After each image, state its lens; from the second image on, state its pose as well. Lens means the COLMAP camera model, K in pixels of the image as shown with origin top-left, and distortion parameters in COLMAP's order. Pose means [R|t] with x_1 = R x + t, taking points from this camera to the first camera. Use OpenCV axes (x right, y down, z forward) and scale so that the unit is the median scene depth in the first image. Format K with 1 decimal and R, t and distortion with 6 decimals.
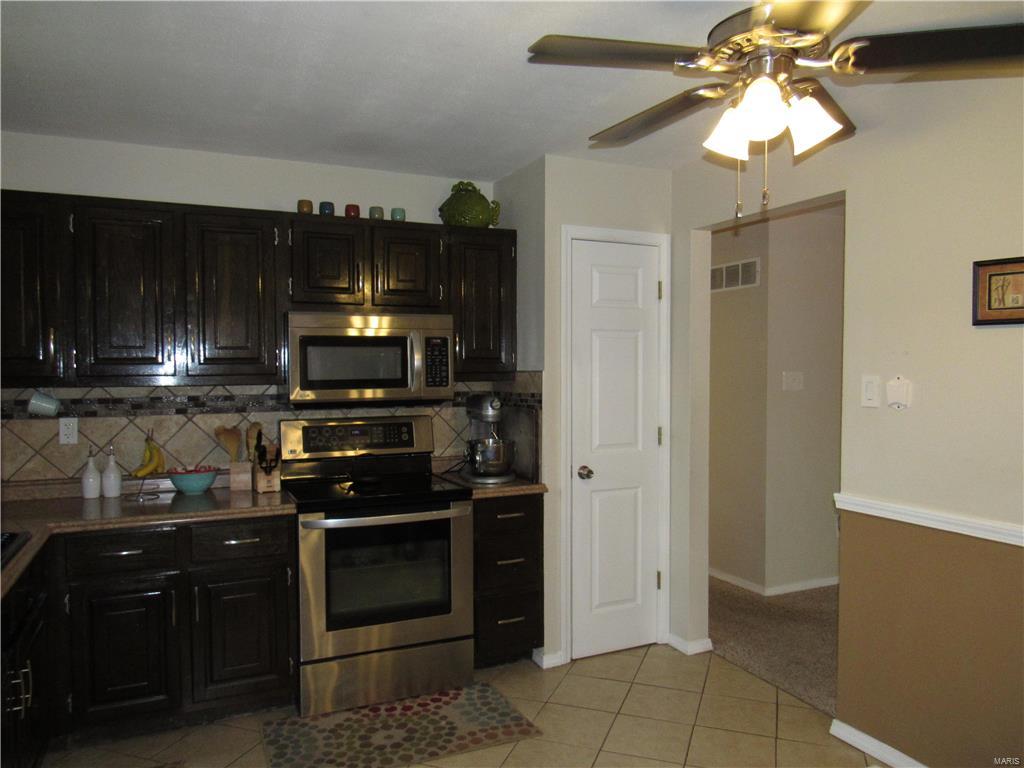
lens RADIAL K [[733.2, 0, 512.0], [0, 733.2, 384.0], [0, 0, 1]] dist [-0.028721, 0.008376]
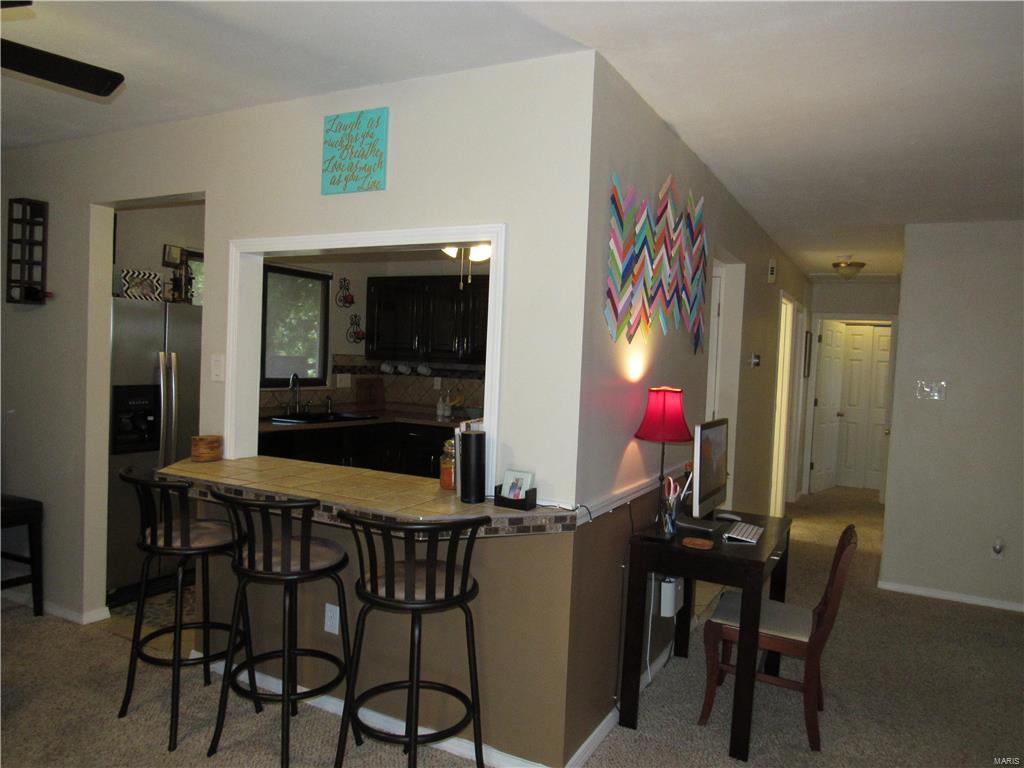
lens RADIAL K [[733.2, 0, 512.0], [0, 733.2, 384.0], [0, 0, 1]] dist [-0.028721, 0.008376]
pose [[0.608184, 0.057431, -0.791716, 1.191965], [-0.065333, 0.997617, 0.022179, 0.003931], [0.791103, 0.038236, 0.610487, -0.139988]]
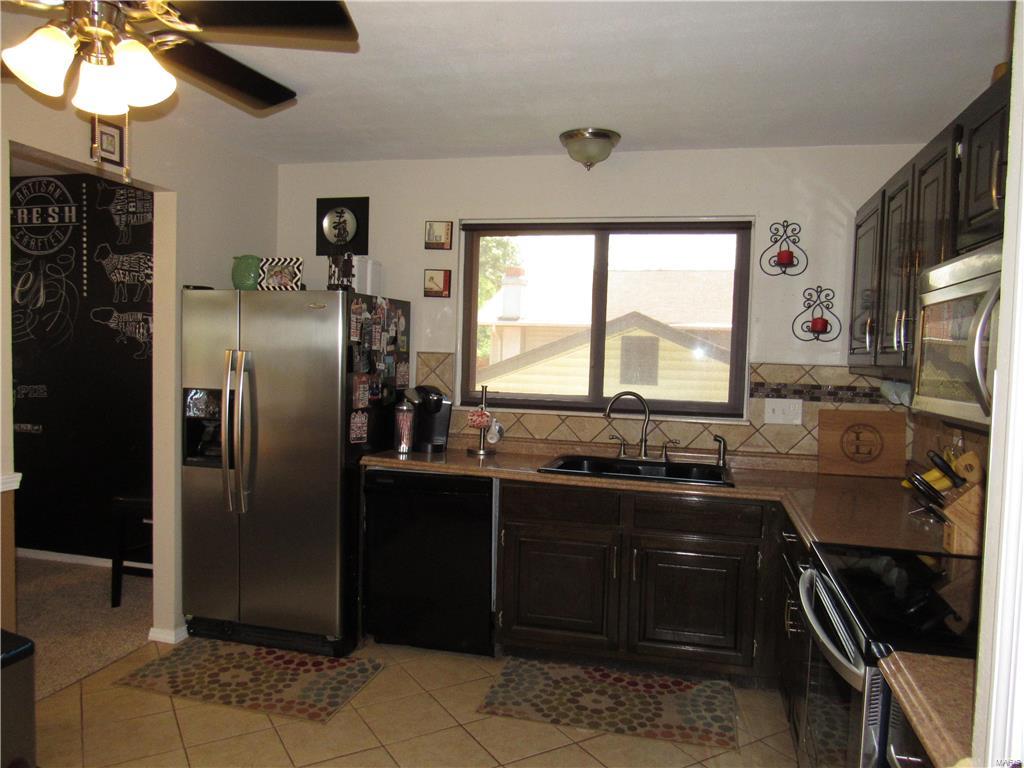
lens RADIAL K [[733.2, 0, 512.0], [0, 733.2, 384.0], [0, 0, 1]] dist [-0.028721, 0.008376]
pose [[-0.630936, 0.023393, -0.775482, 0.404028], [-0.048544, 0.996396, 0.069553, -0.026777], [0.774314, 0.081528, -0.627527, 1.090546]]
